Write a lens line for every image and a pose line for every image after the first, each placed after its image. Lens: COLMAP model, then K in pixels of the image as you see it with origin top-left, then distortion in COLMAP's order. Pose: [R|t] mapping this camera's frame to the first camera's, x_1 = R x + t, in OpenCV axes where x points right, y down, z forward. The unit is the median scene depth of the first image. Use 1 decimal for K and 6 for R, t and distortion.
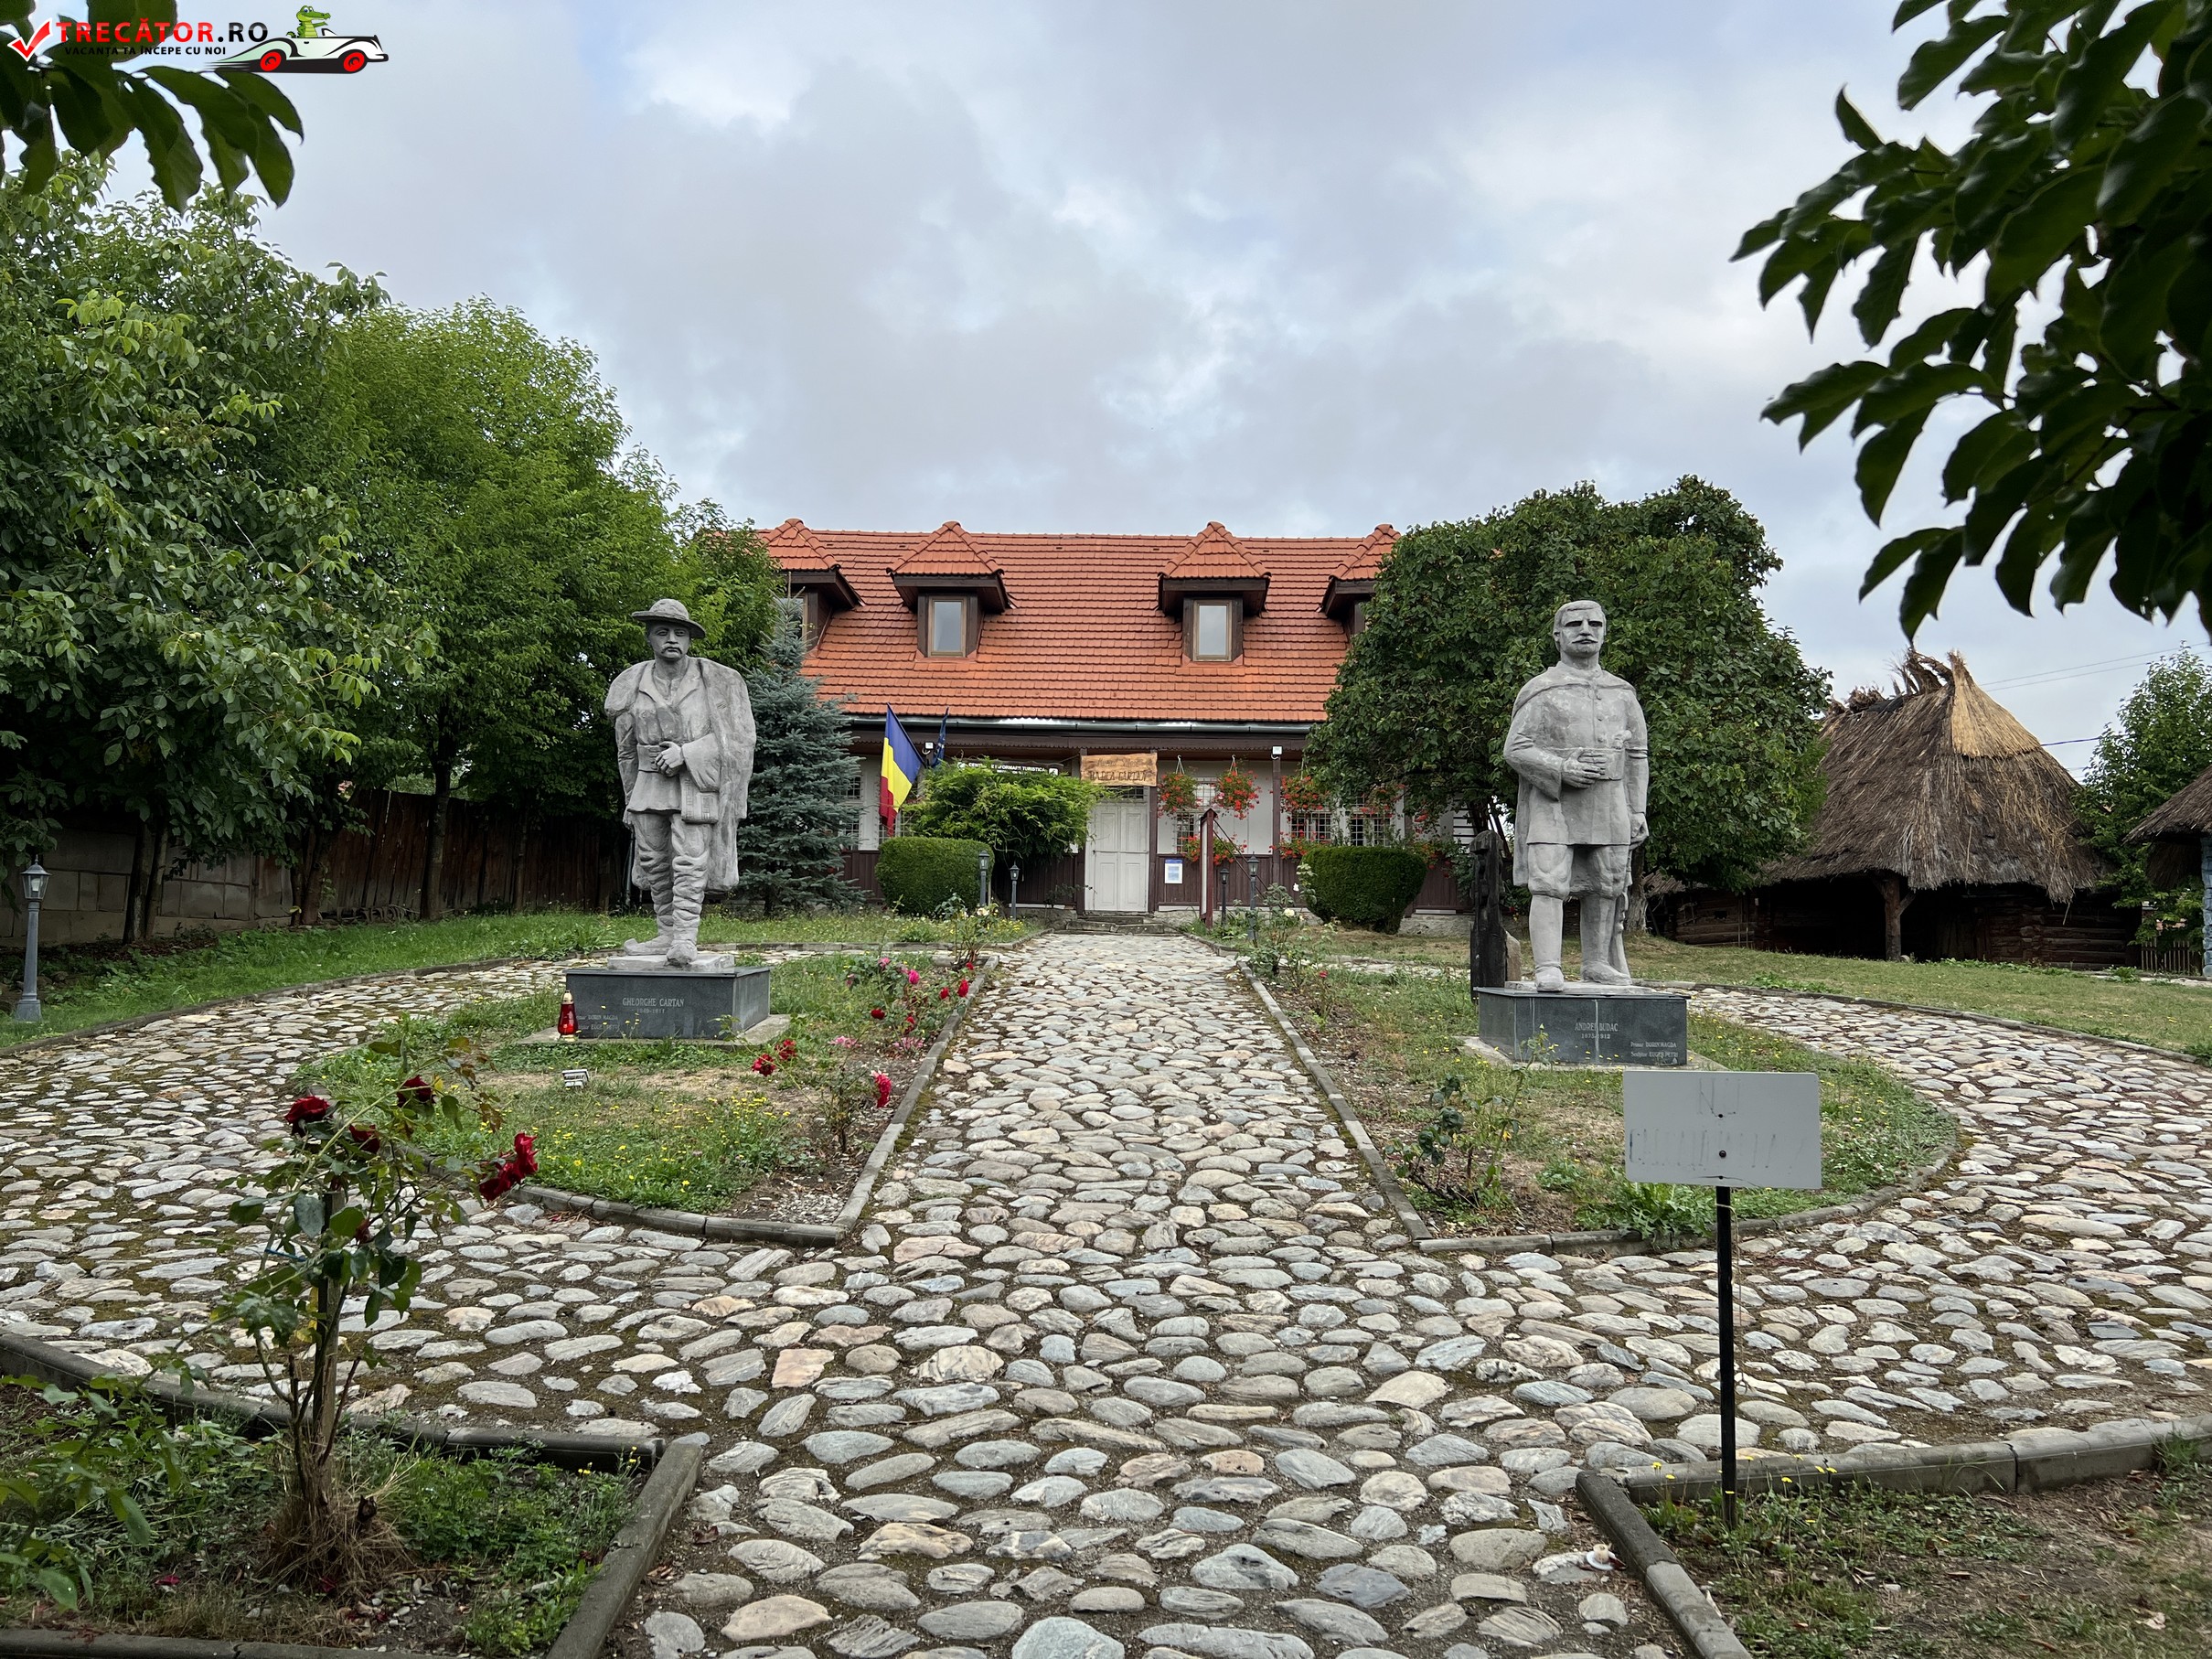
lens RADIAL K [[1672.3, 0, 1103.9], [0, 1672.3, 824.4], [0, 0, 1]] dist [0.003734, -0.001137]
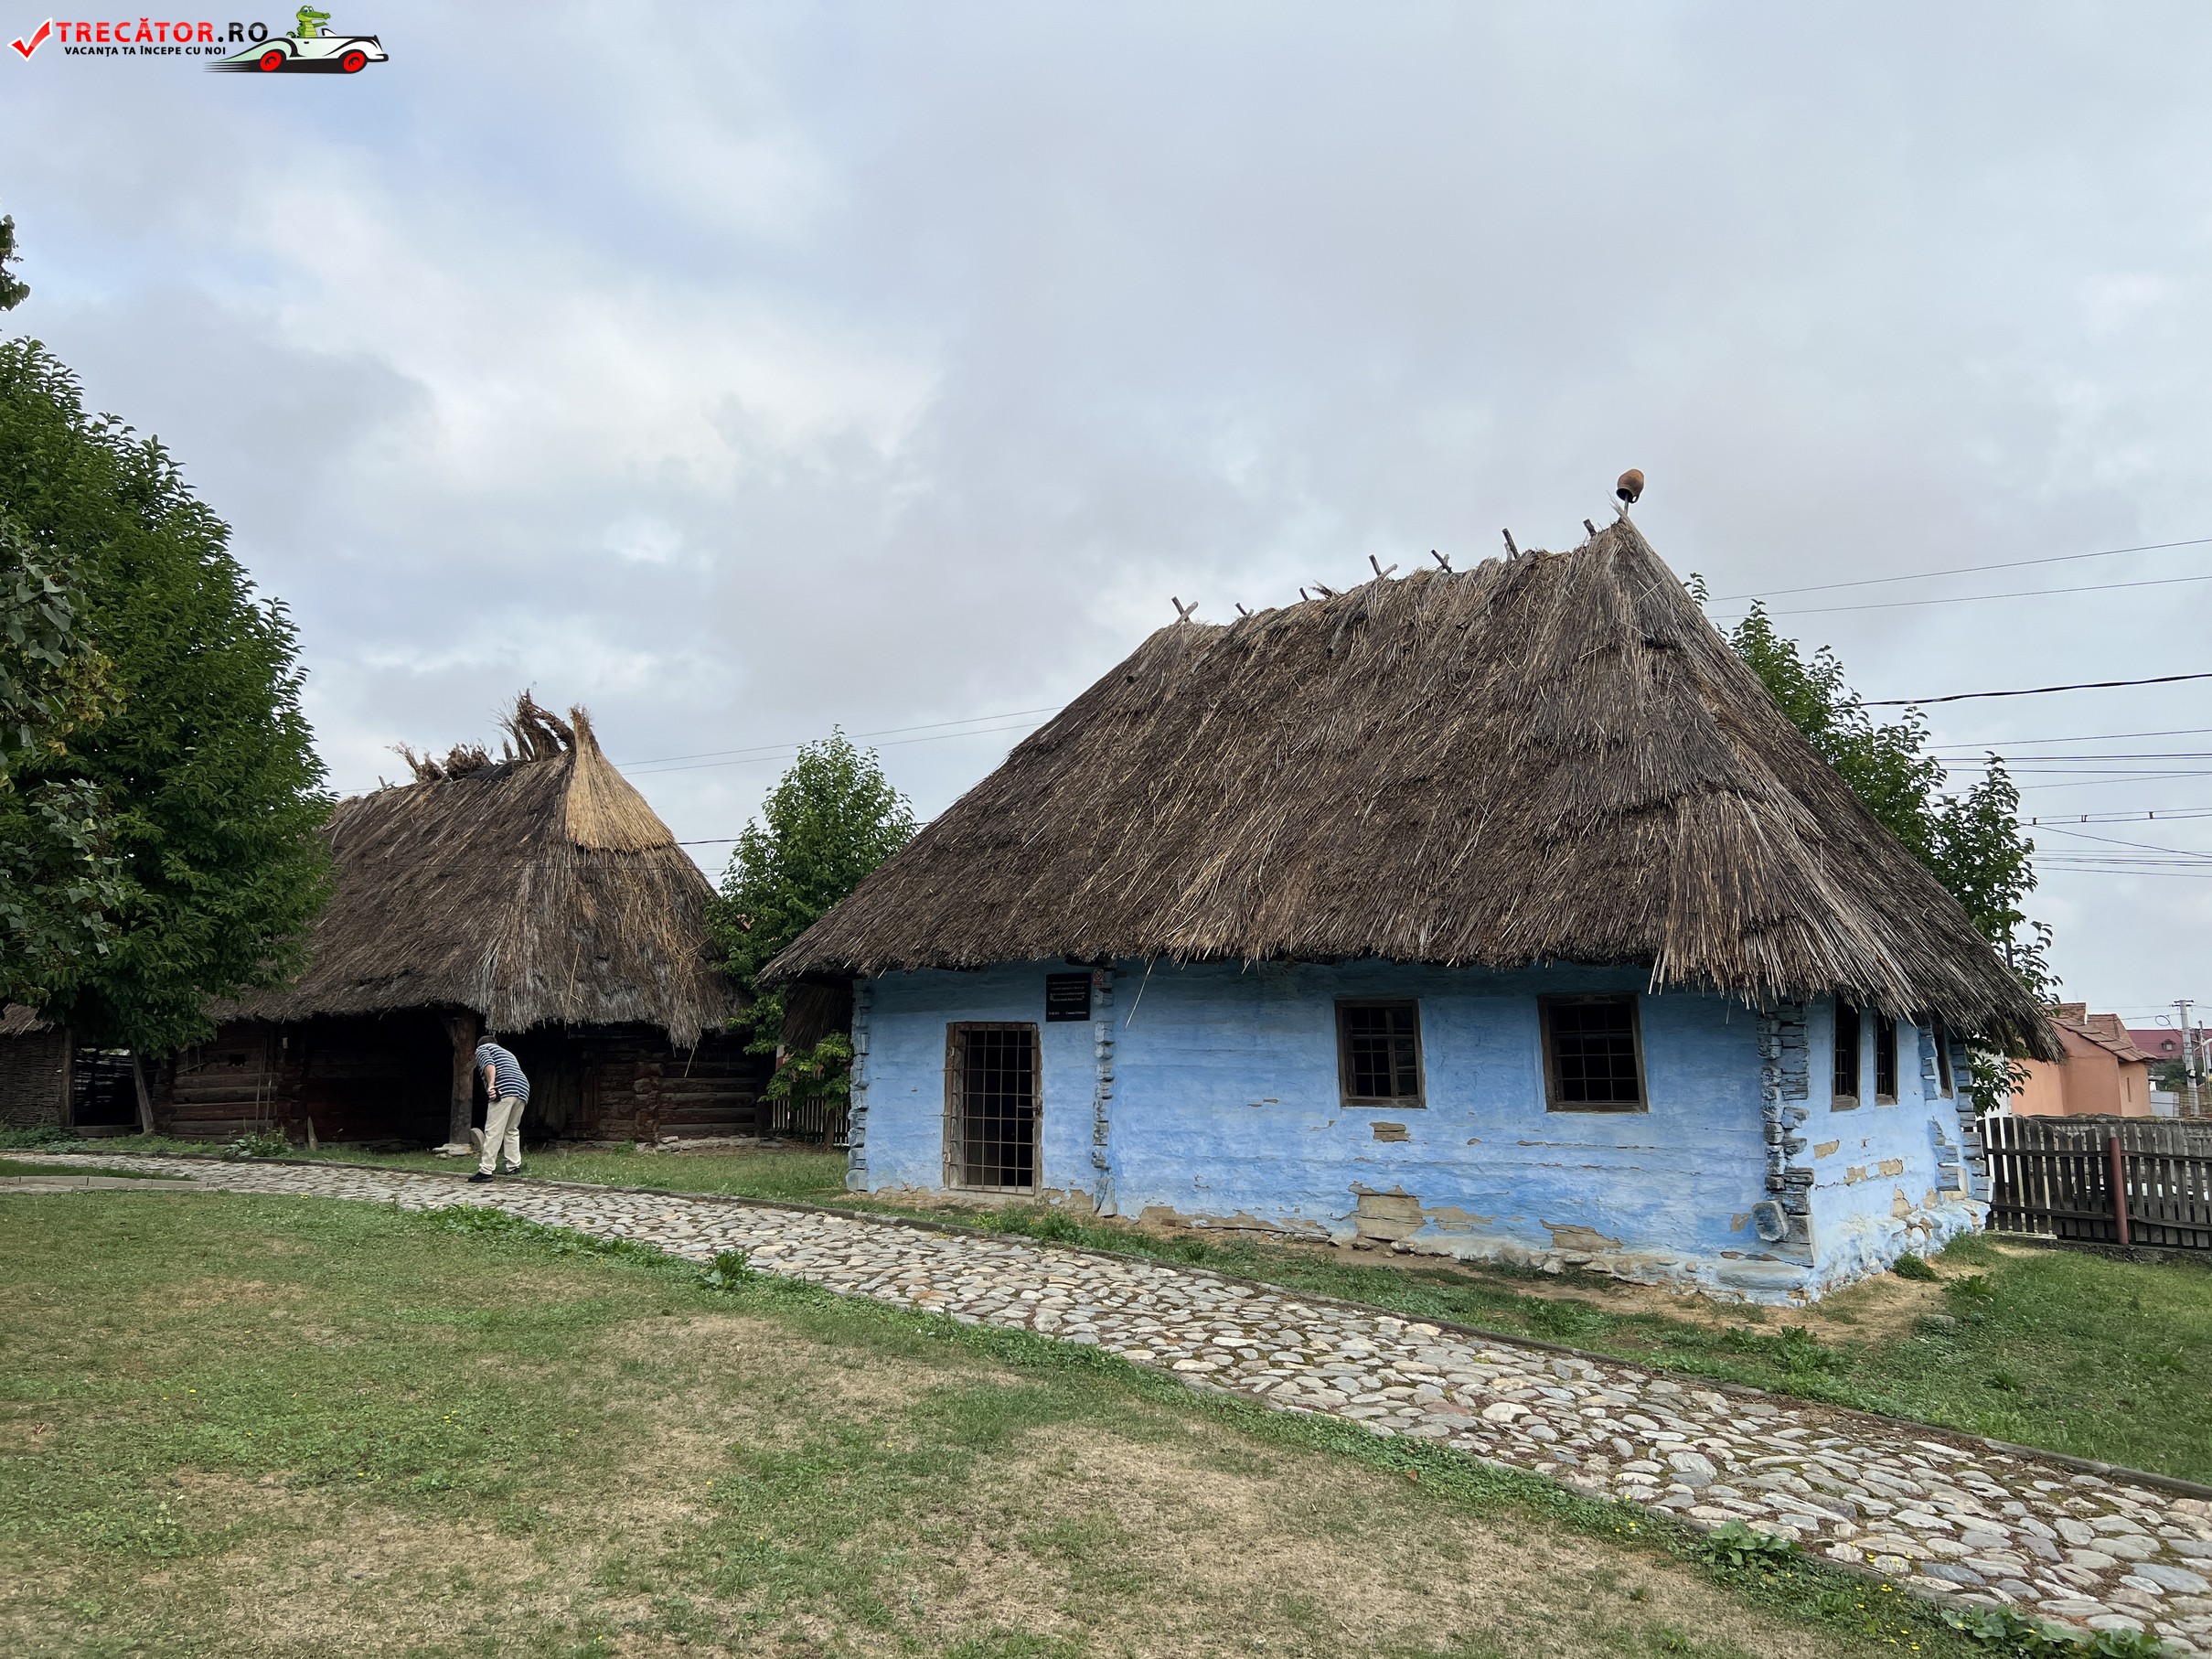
lens RADIAL K [[1672.3, 0, 1105.5], [0, 1672.3, 827.8], [0, 0, 1]] dist [0.003734, -0.001137]
pose [[0.733646, 0.076279, 0.675237, 0.187579], [-0.041734, 0.996862, -0.067268, -0.009277], [-0.678249, 0.021170, 0.734527, 0.303753]]
